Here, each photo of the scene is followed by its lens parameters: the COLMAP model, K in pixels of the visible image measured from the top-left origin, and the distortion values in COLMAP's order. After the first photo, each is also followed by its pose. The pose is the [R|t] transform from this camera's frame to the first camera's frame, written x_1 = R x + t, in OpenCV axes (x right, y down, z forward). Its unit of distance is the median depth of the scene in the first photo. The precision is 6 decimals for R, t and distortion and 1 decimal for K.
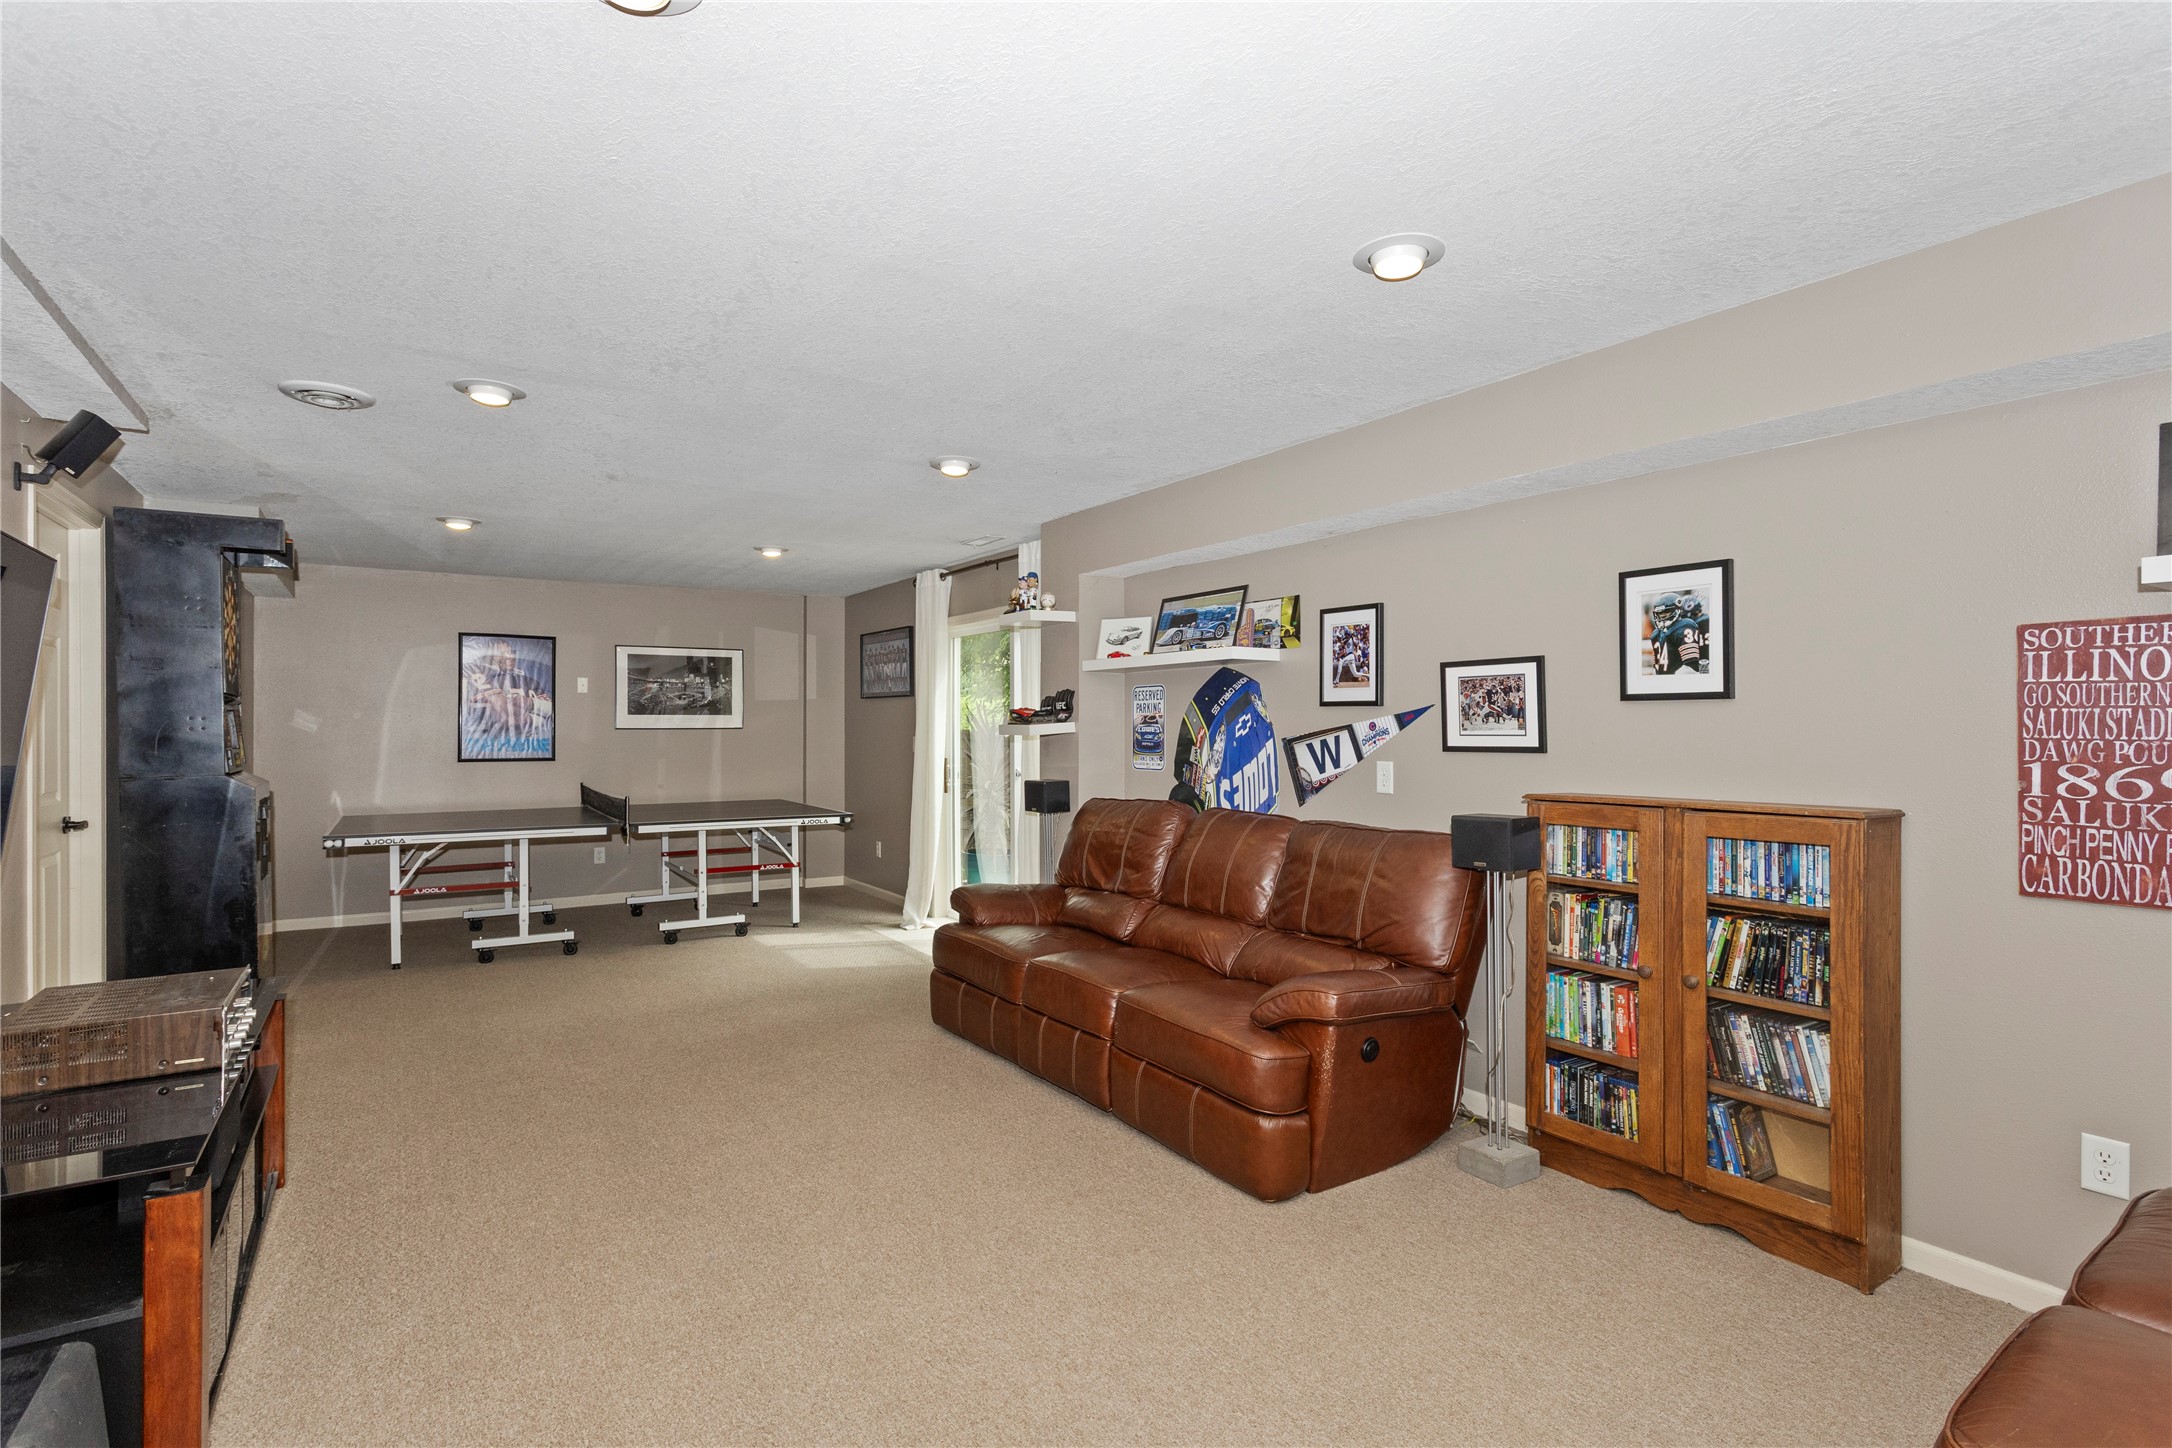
lens RADIAL K [[1055.8, 0, 1078.3], [0, 1055.8, 730.5], [0, 0, 1]] dist [-0.001367, -0.000502]
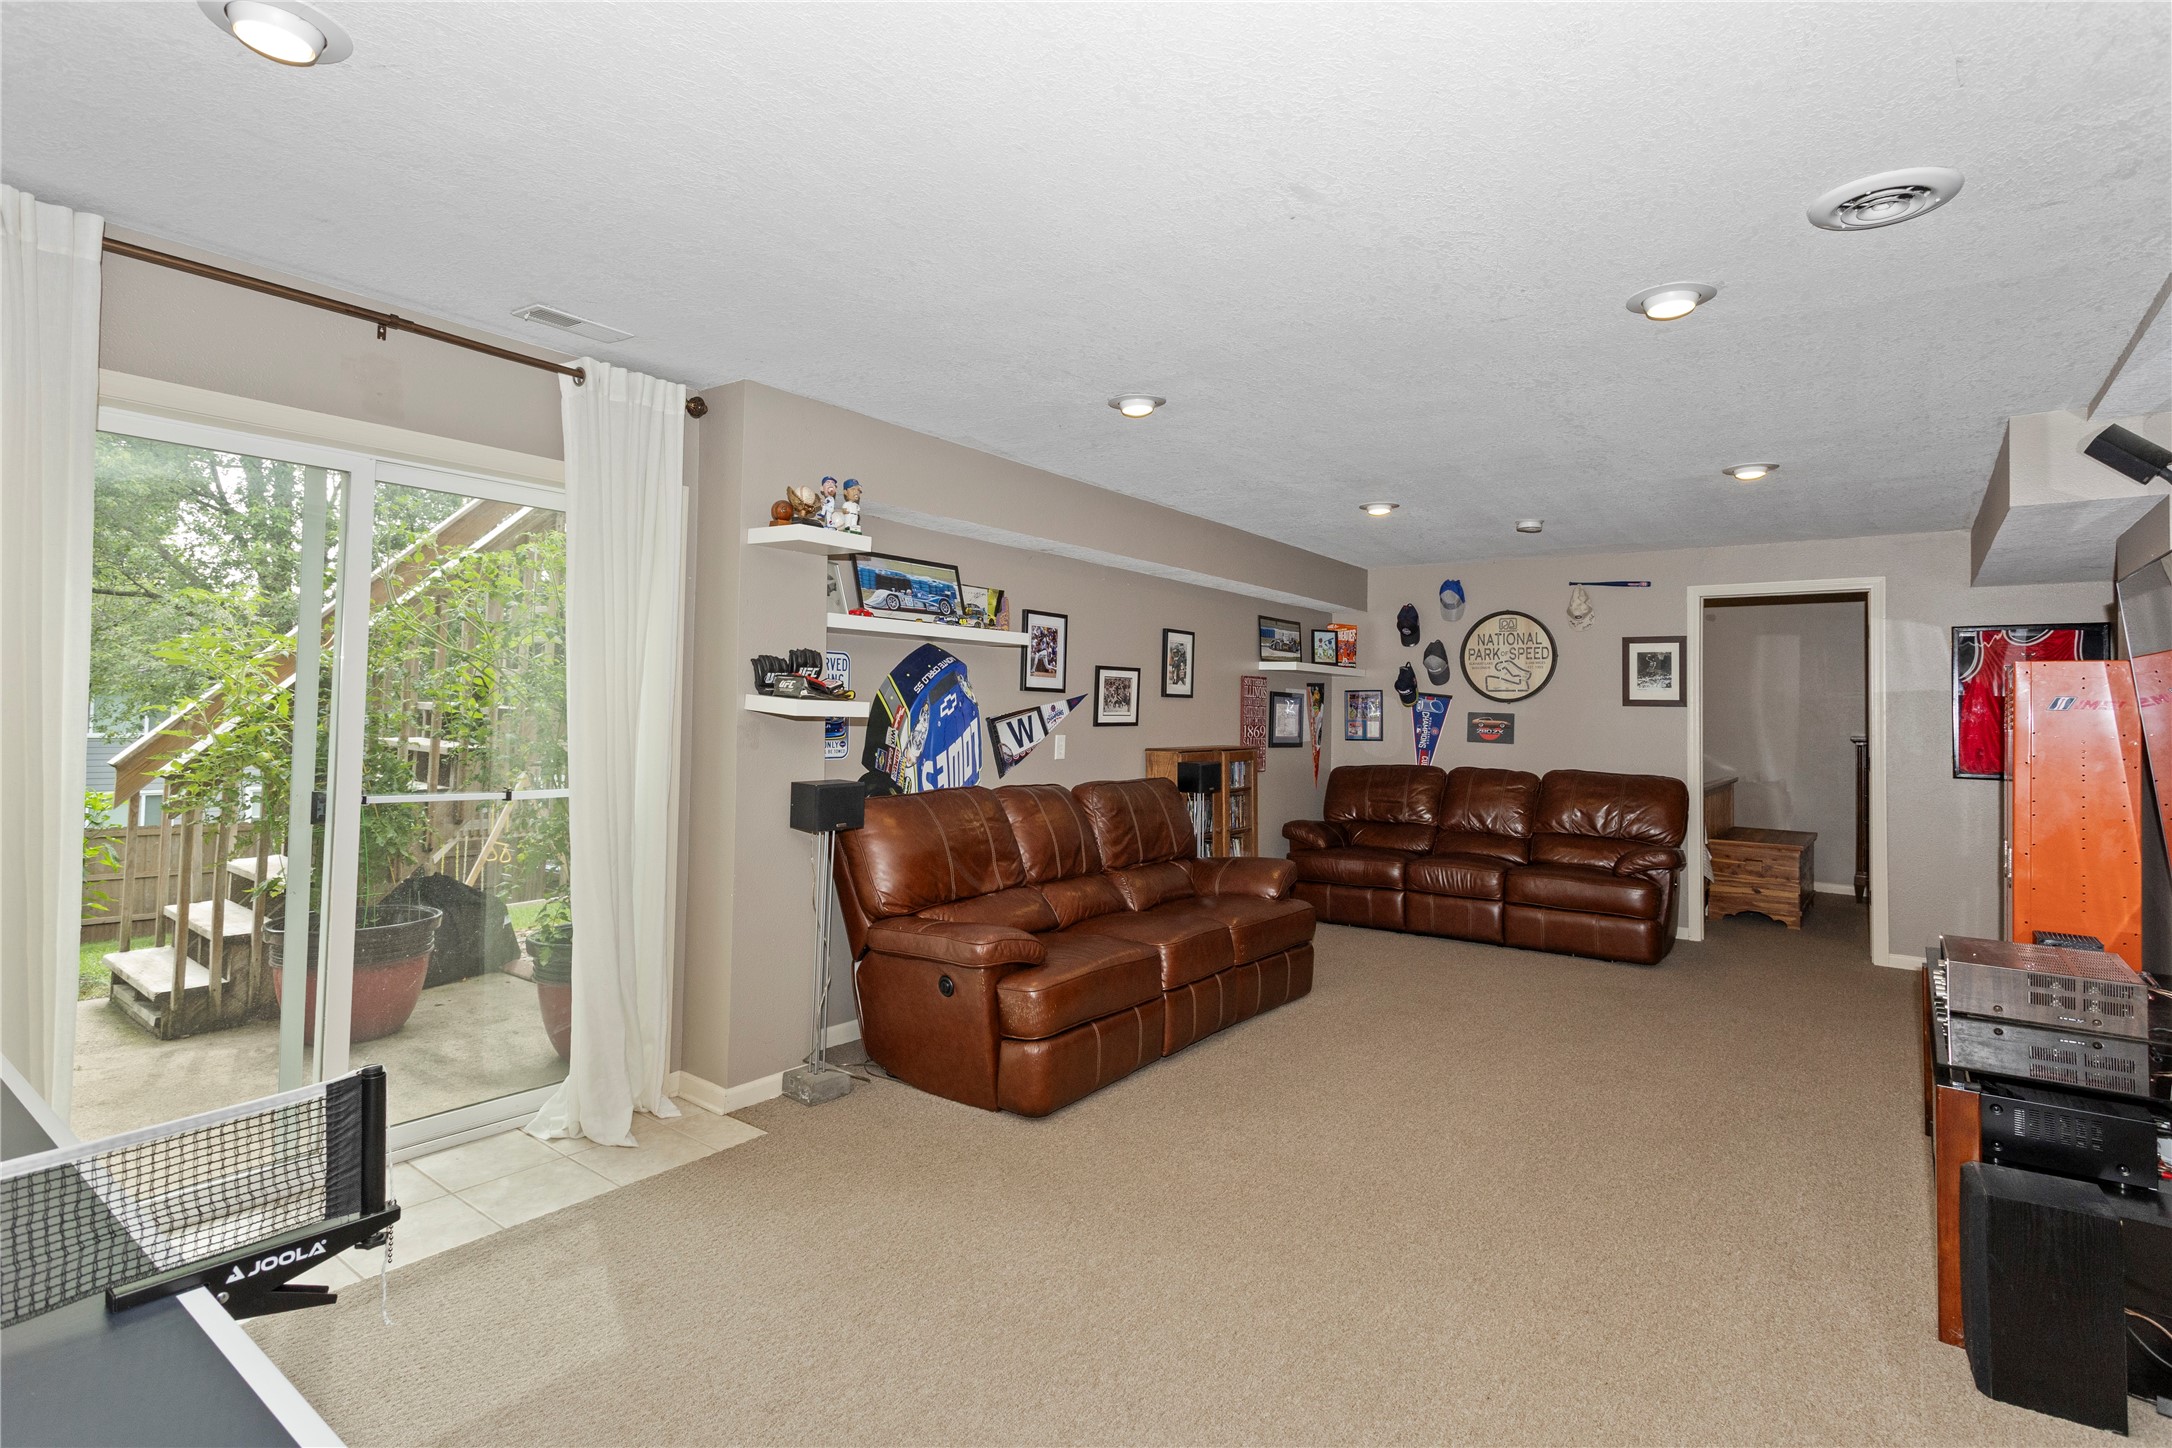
lens RADIAL K [[1055.8, 0, 1077.8], [0, 1055.8, 707.4], [0, 0, 1]] dist [-0.001367, -0.000502]
pose [[-0.325497, -0.006398, 0.945522, -0.869855], [-0.018087, 0.999836, 0.000539, -0.005667], [-0.945370, -0.016926, -0.325559, 1.272092]]
